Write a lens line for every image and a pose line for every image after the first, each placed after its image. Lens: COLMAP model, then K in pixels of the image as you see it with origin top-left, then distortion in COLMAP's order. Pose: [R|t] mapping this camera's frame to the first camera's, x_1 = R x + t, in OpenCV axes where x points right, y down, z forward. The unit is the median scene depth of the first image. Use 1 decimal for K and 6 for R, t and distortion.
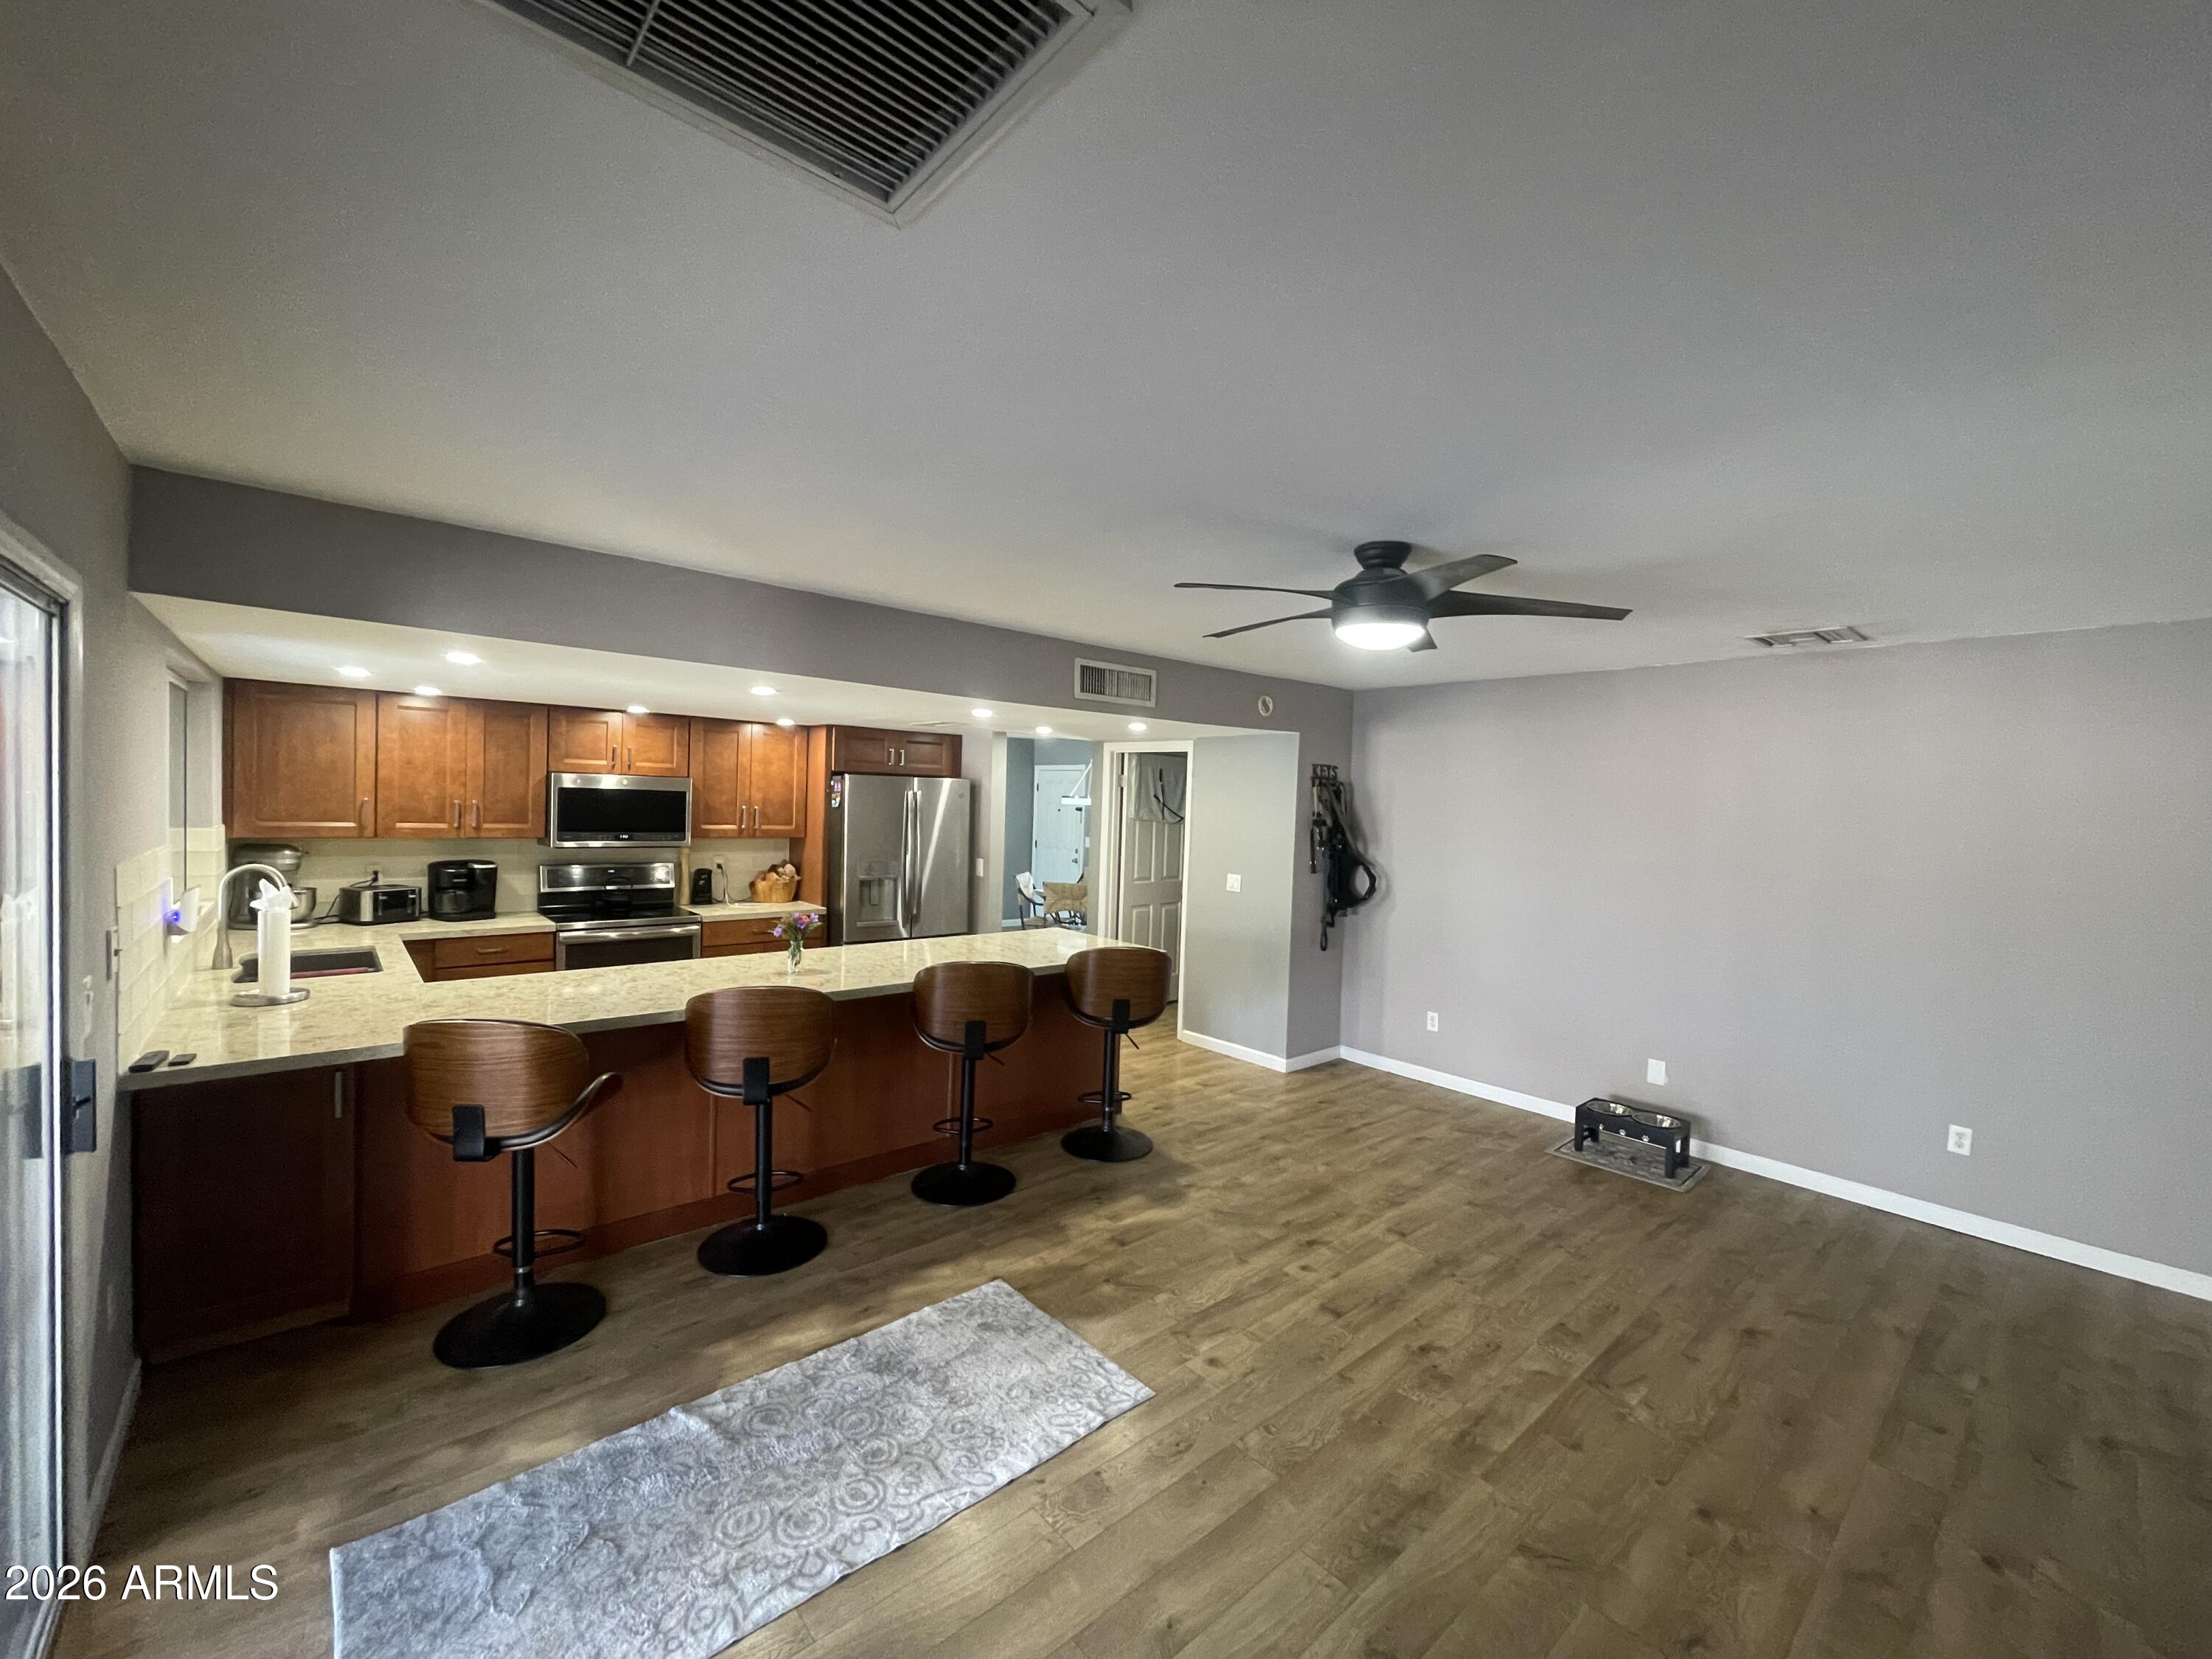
lens RADIAL K [[892.6, 0, 1105.3], [0, 892.6, 829.6], [0, 0, 1]] dist [-0.003283, 0.000418]
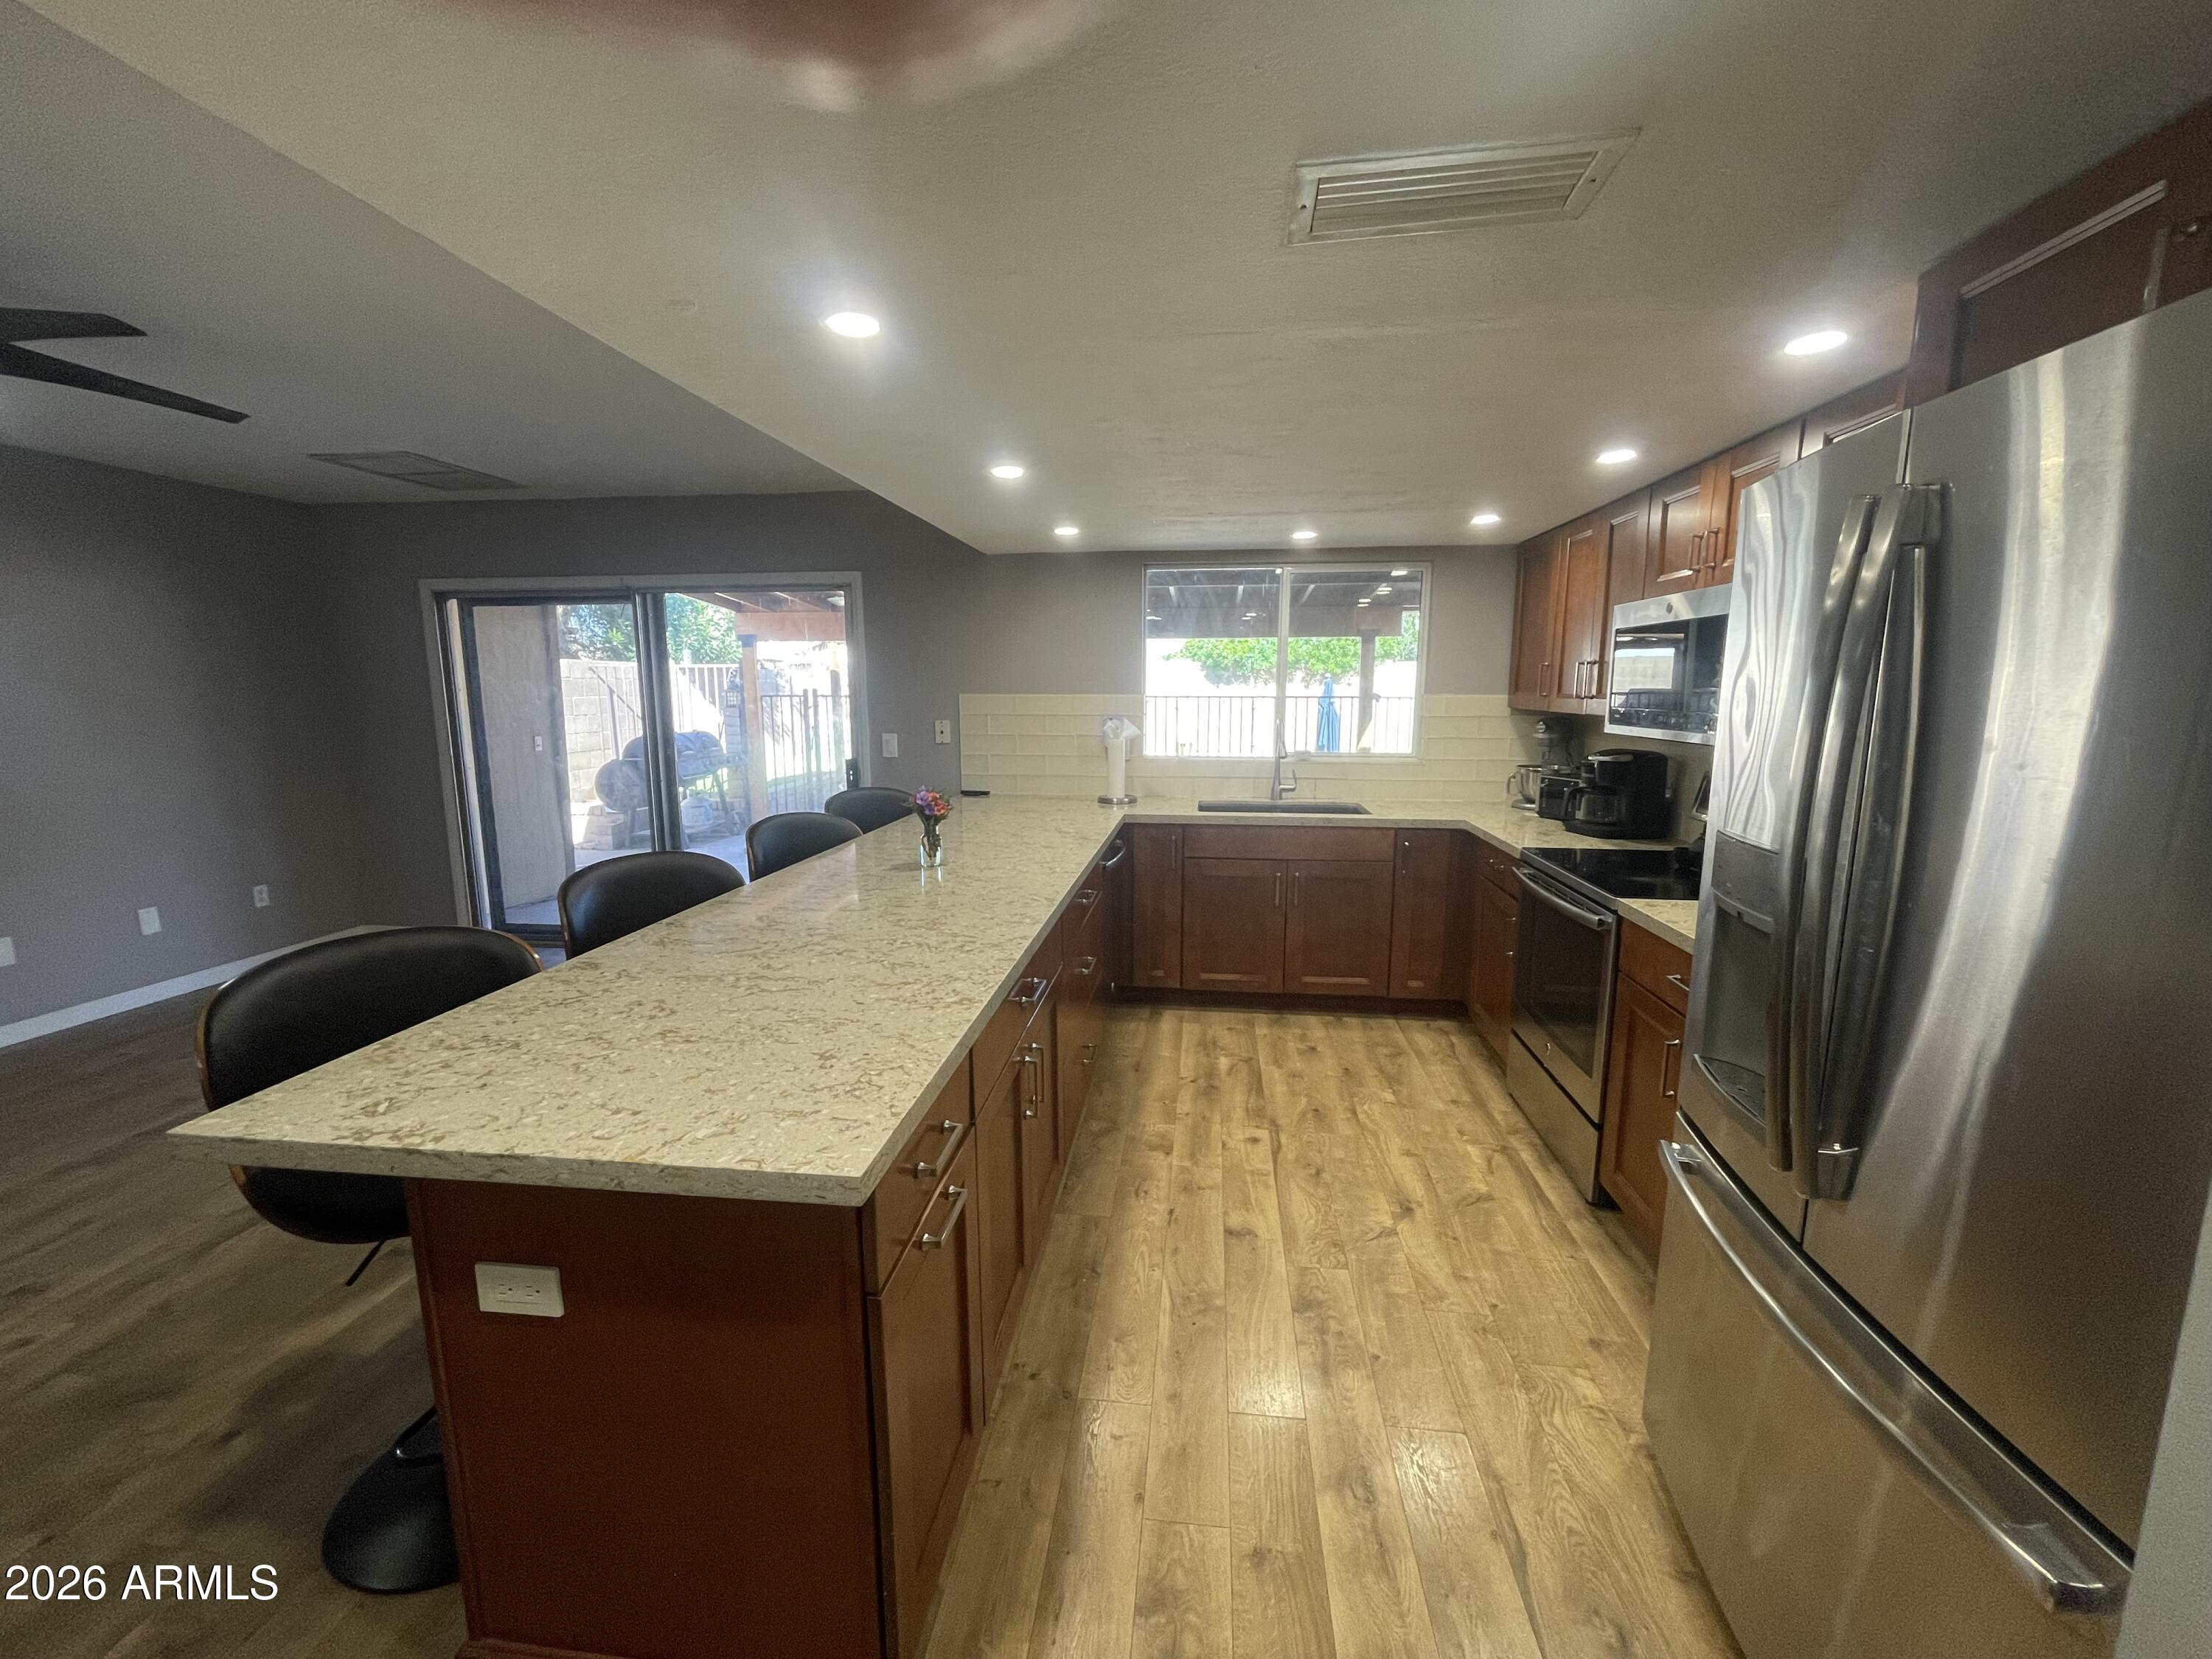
lens RADIAL K [[892.6, 0, 1102.5], [0, 892.6, 827.8], [0, 0, 1]] dist [-0.003283, 0.000418]
pose [[-0.742397, 0.074622, -0.665791, 0.033949], [-0.042969, 0.986428, 0.158472, 0.002978], [0.668580, 0.146257, -0.729115, 1.307091]]
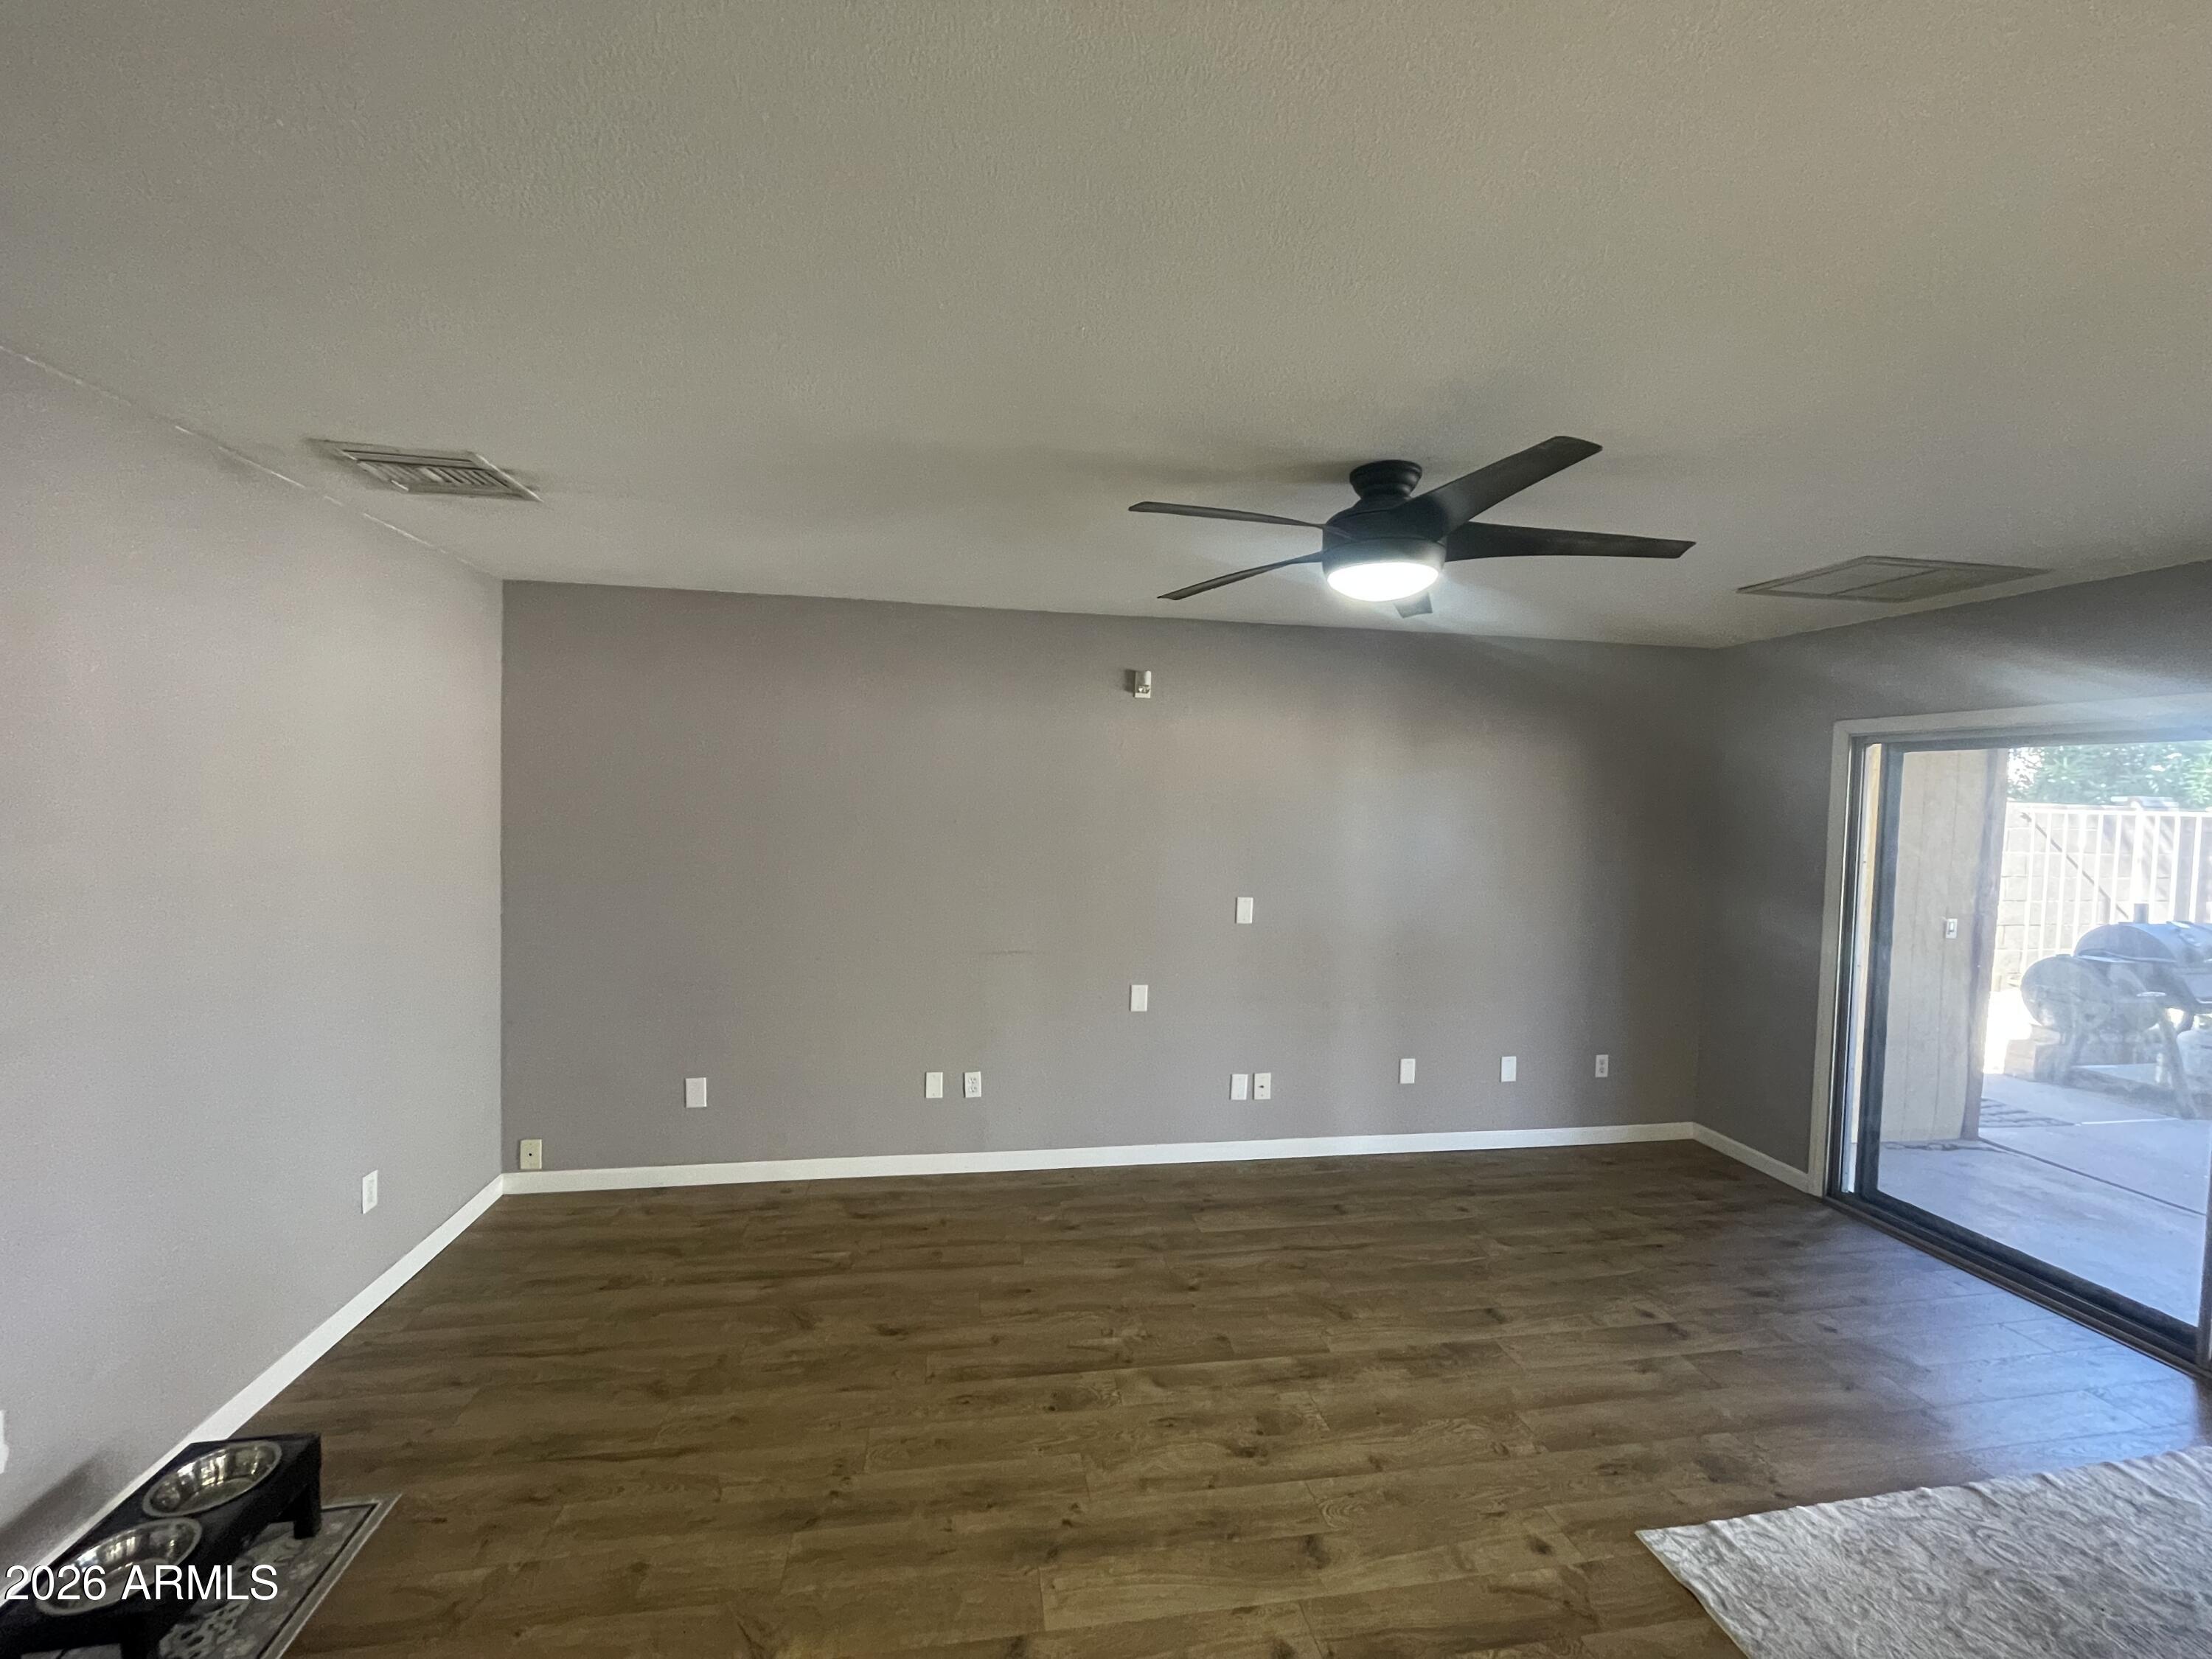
lens RADIAL K [[892.6, 0, 1110.4], [0, 892.6, 826.8], [0, 0, 1]] dist [-0.003283, 0.000418]
pose [[-0.852744, -0.071130, 0.517463, 0.048467], [-0.034652, 0.996206, 0.079833, -0.030115], [-0.521178, 0.050145, -0.851973, 1.019300]]
